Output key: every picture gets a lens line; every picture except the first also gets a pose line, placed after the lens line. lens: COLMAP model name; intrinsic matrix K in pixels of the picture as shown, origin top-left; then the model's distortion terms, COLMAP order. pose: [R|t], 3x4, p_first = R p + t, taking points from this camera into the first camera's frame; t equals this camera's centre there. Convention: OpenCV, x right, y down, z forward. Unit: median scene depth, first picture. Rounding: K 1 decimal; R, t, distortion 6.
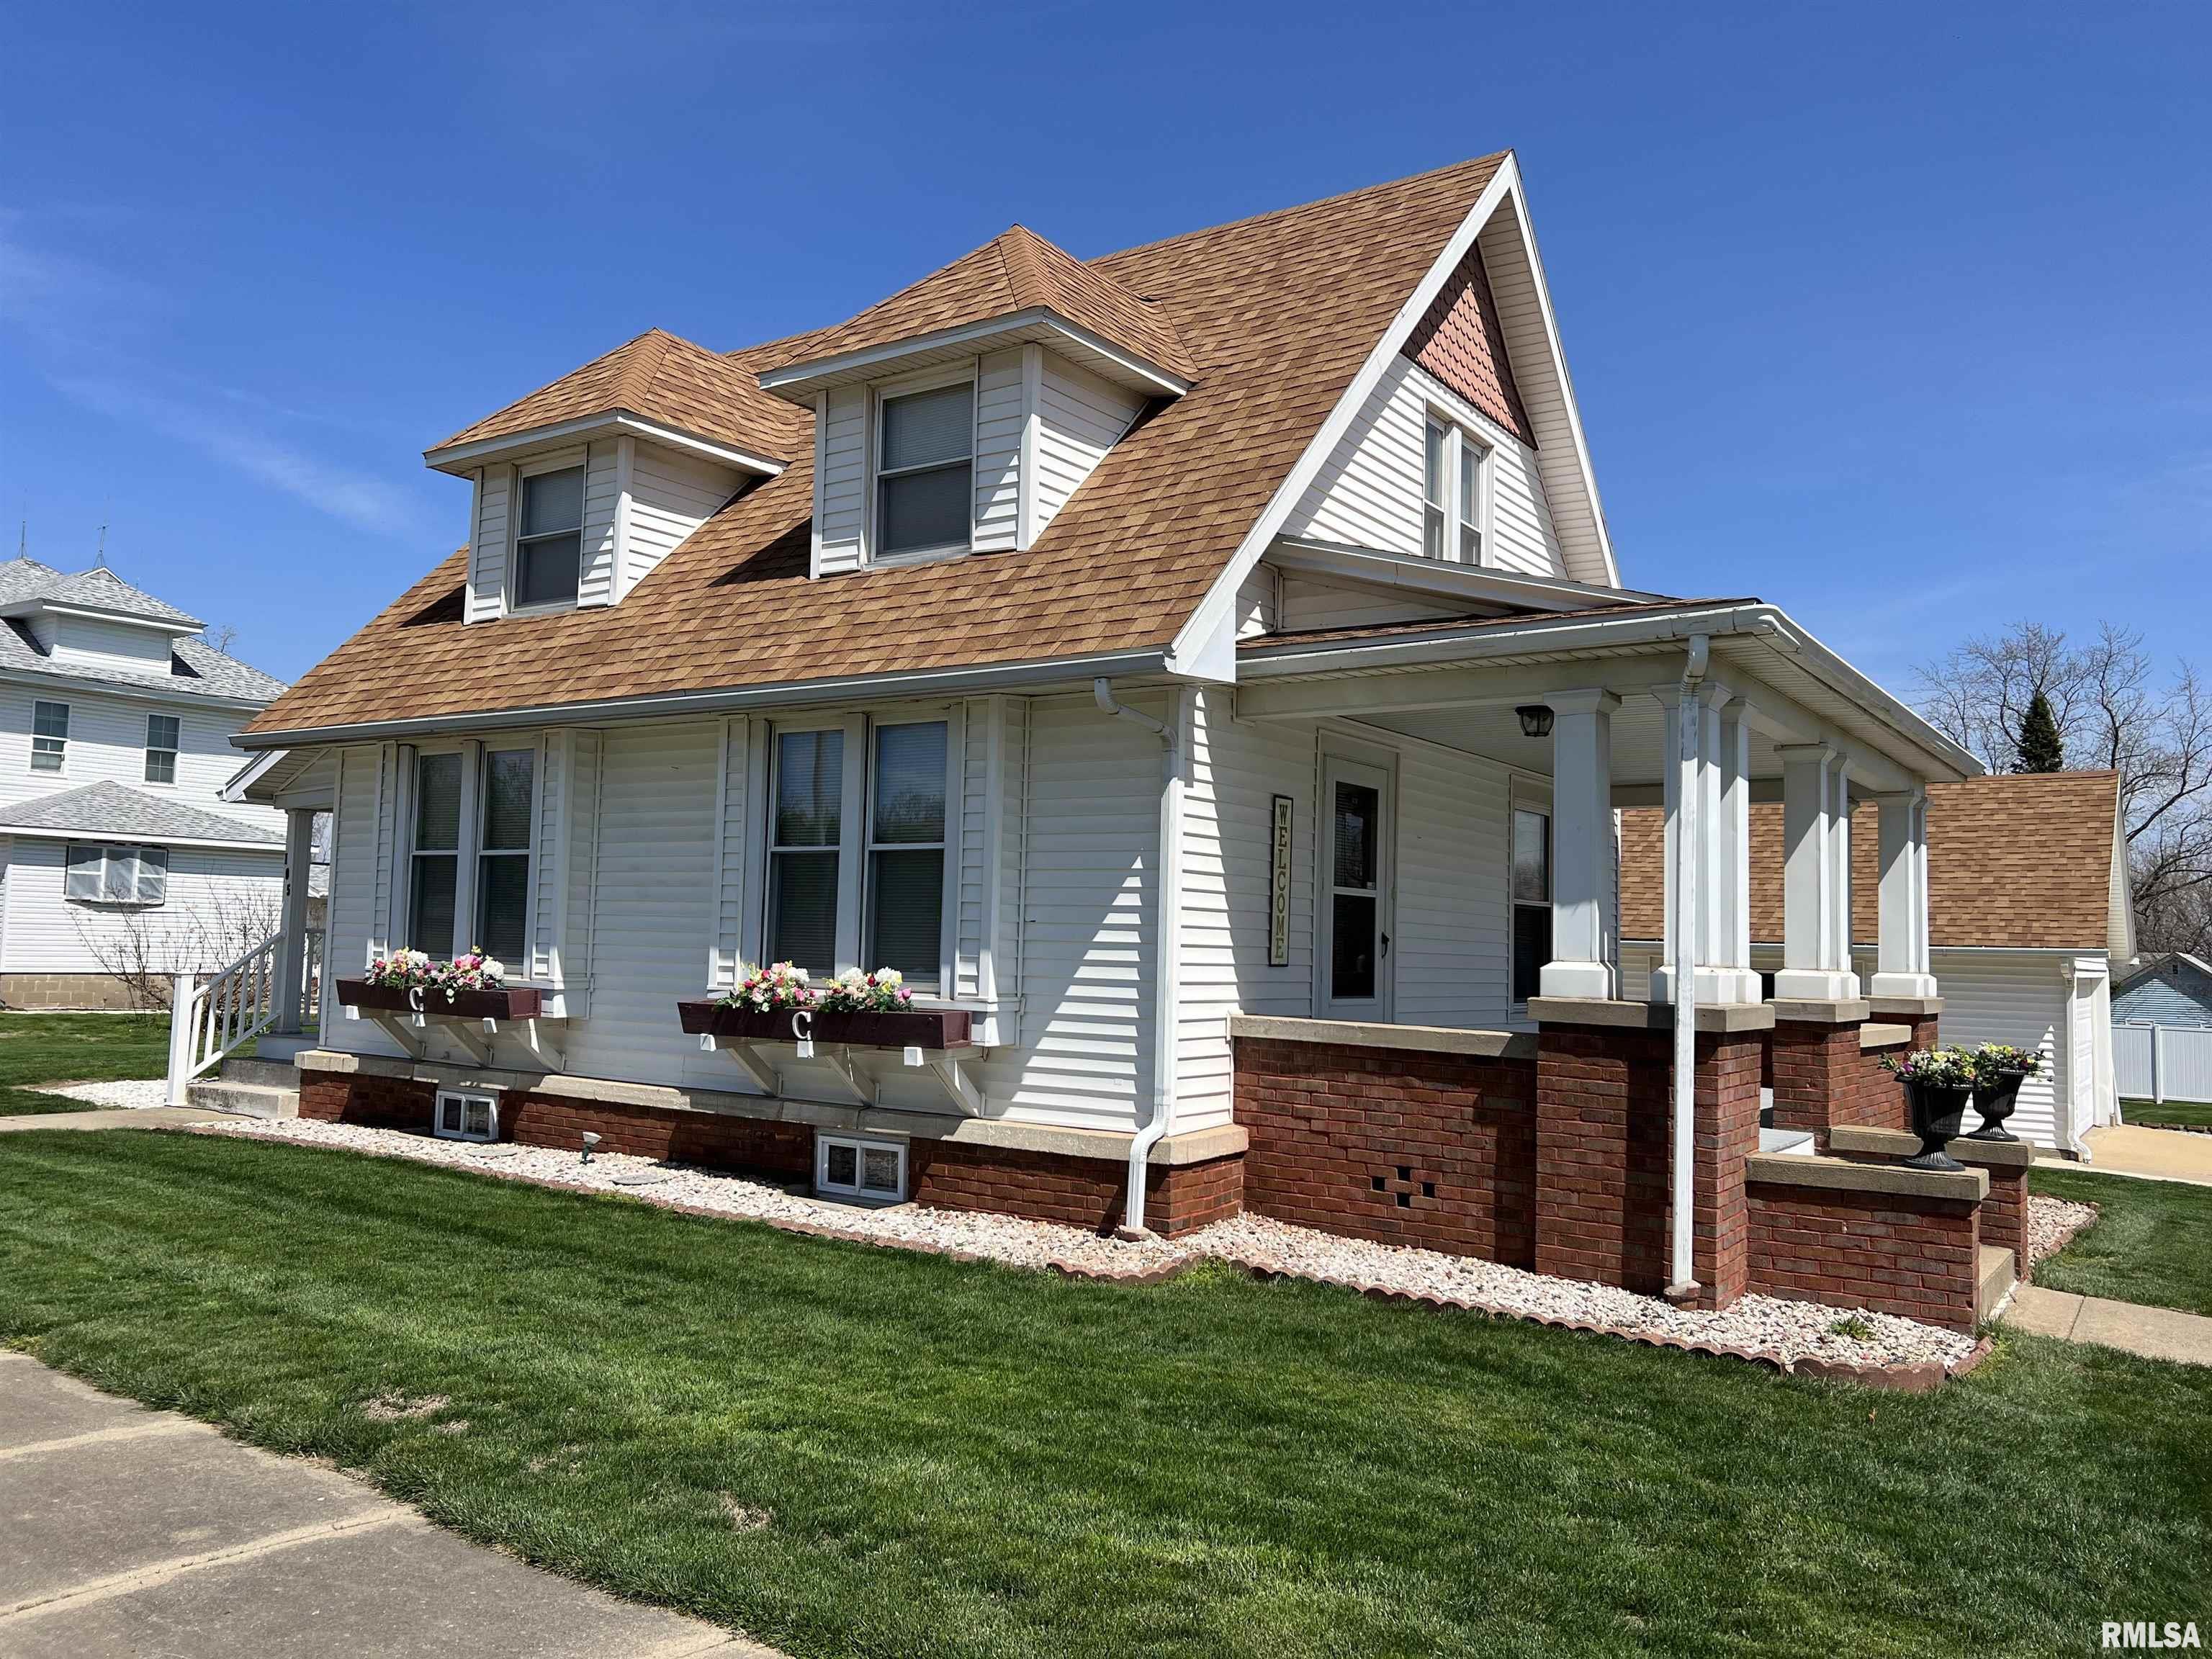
lens RADIAL K [[1668.3, 0, 1106.0], [0, 1668.3, 829.5], [0, 0, 1]] dist [0.062865, -0.084667]
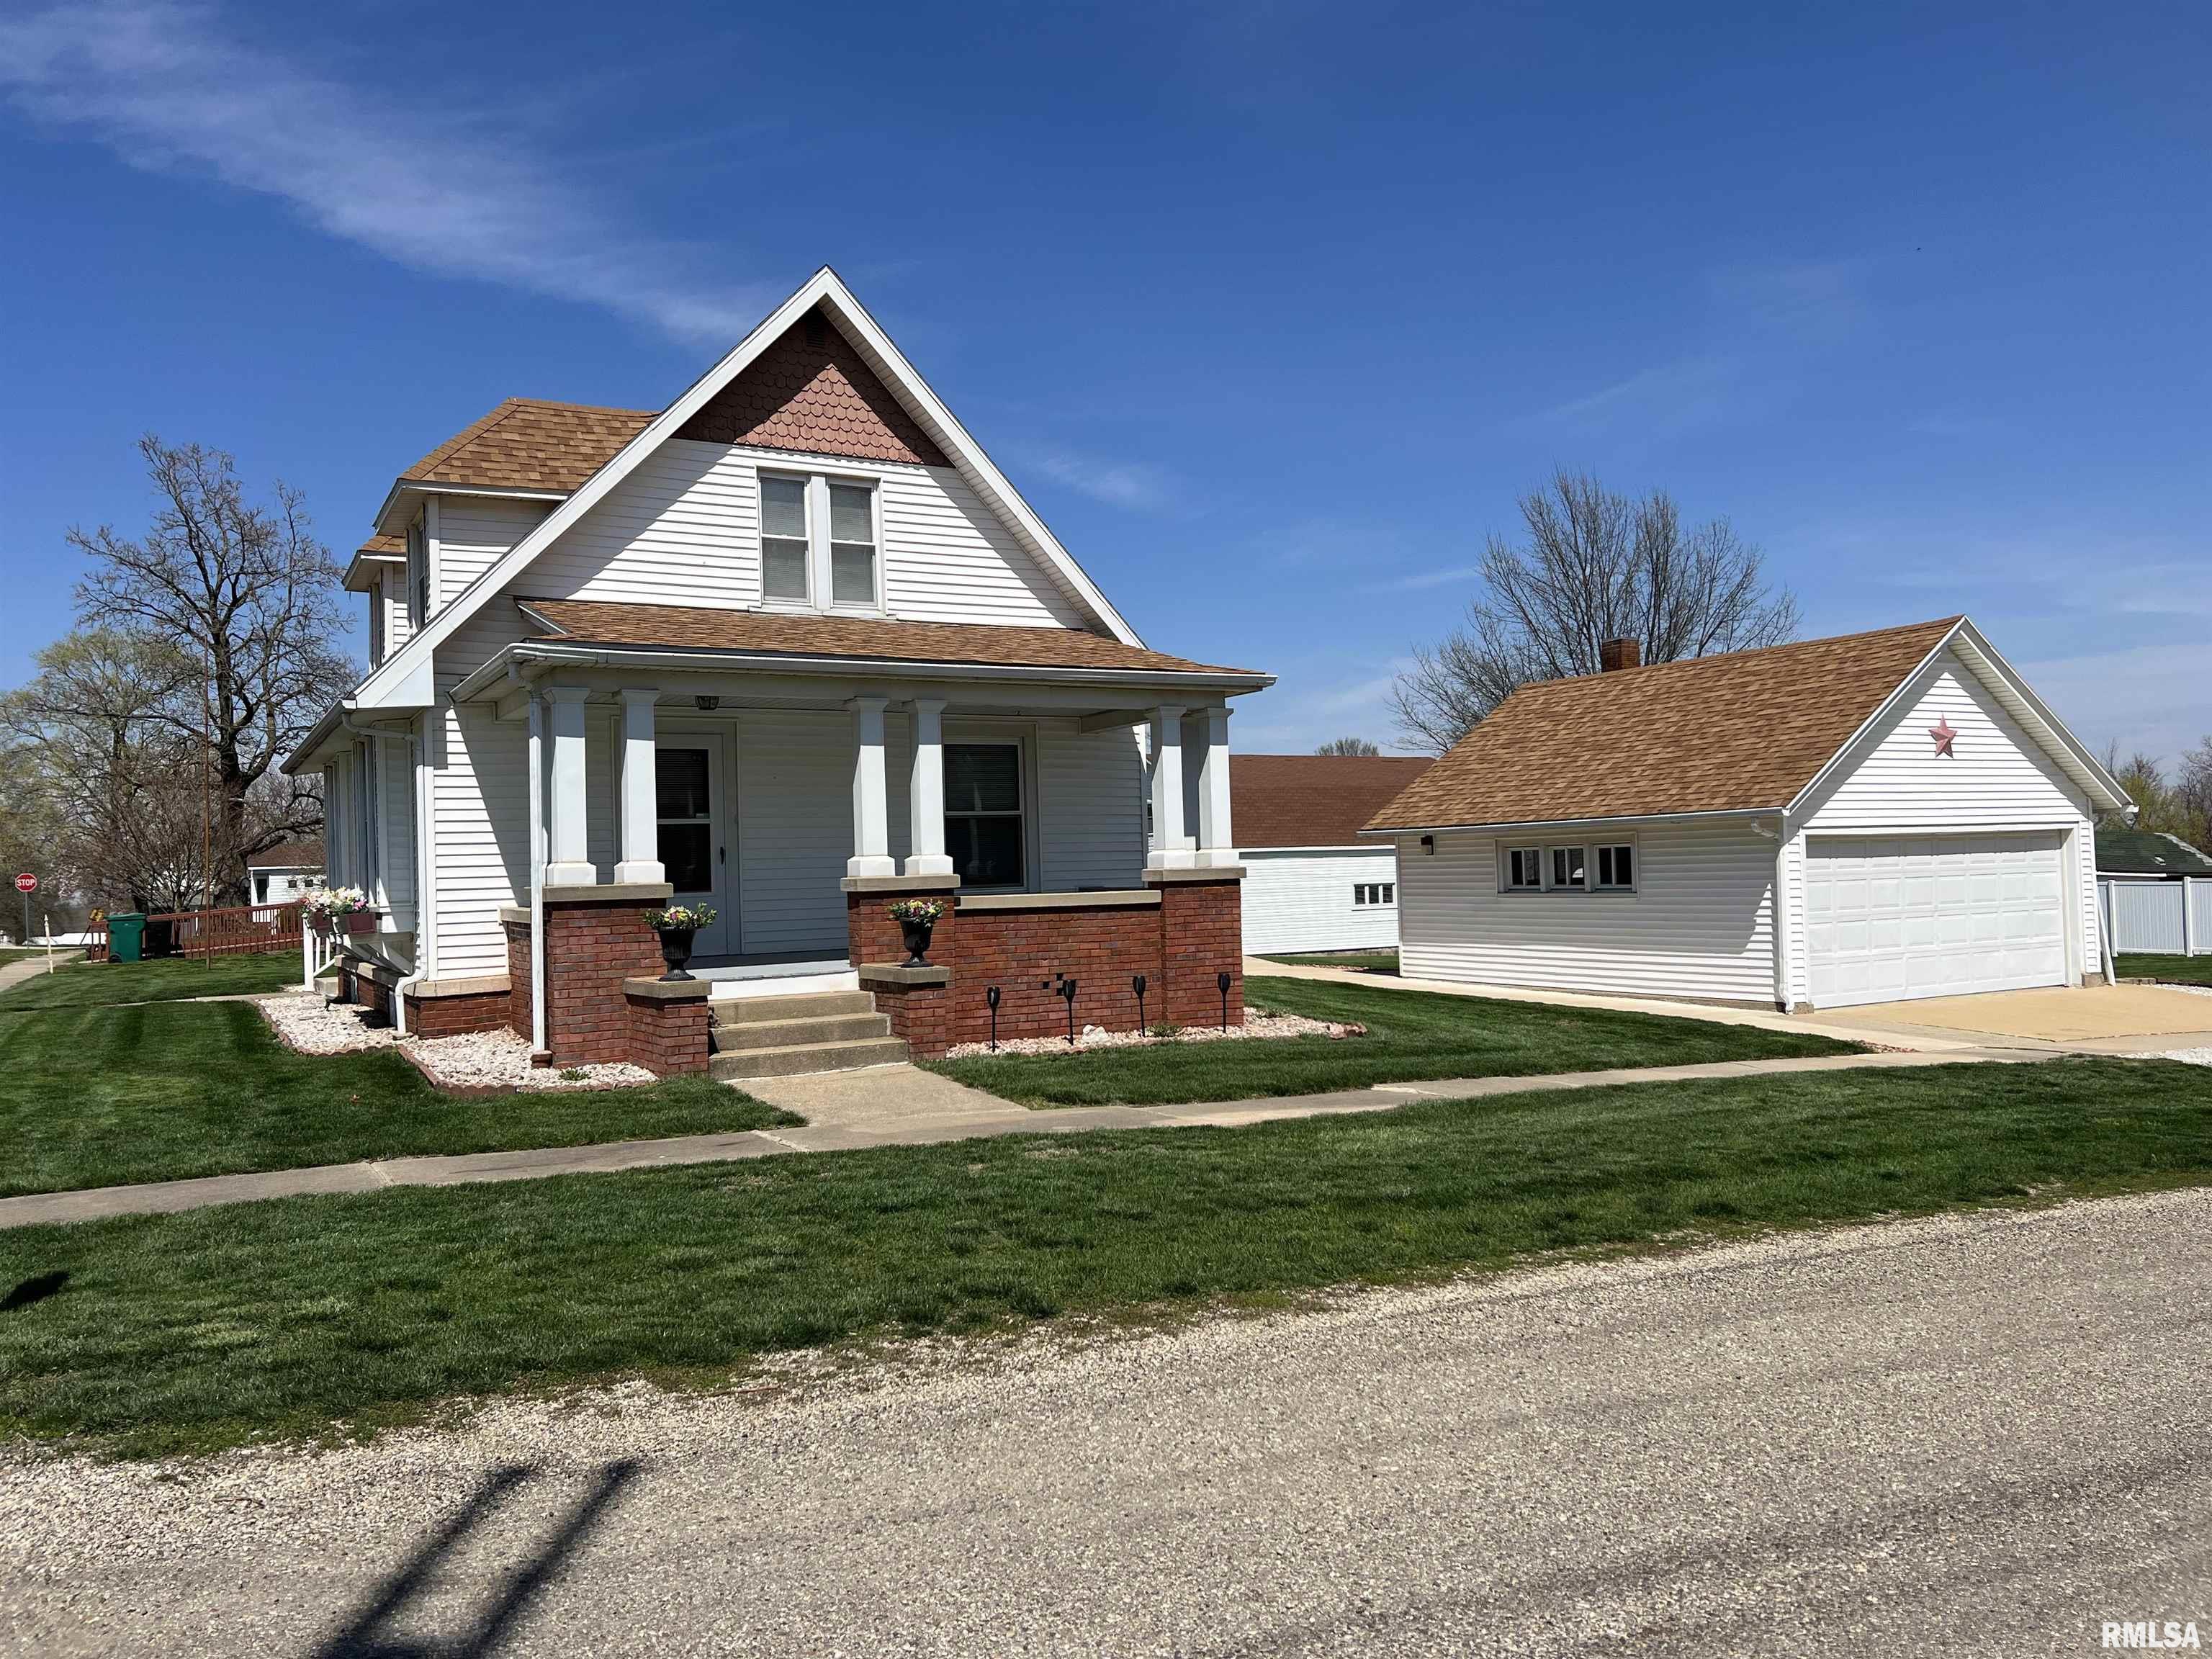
lens RADIAL K [[1668.3, 0, 1106.0], [0, 1668.3, 829.5], [0, 0, 1]] dist [0.062865, -0.084667]
pose [[0.900141, -0.063388, -0.430961, 1.151019], [0.082566, 0.996248, 0.025921, 0.037943], [0.427702, -0.058916, 0.901998, -0.177705]]
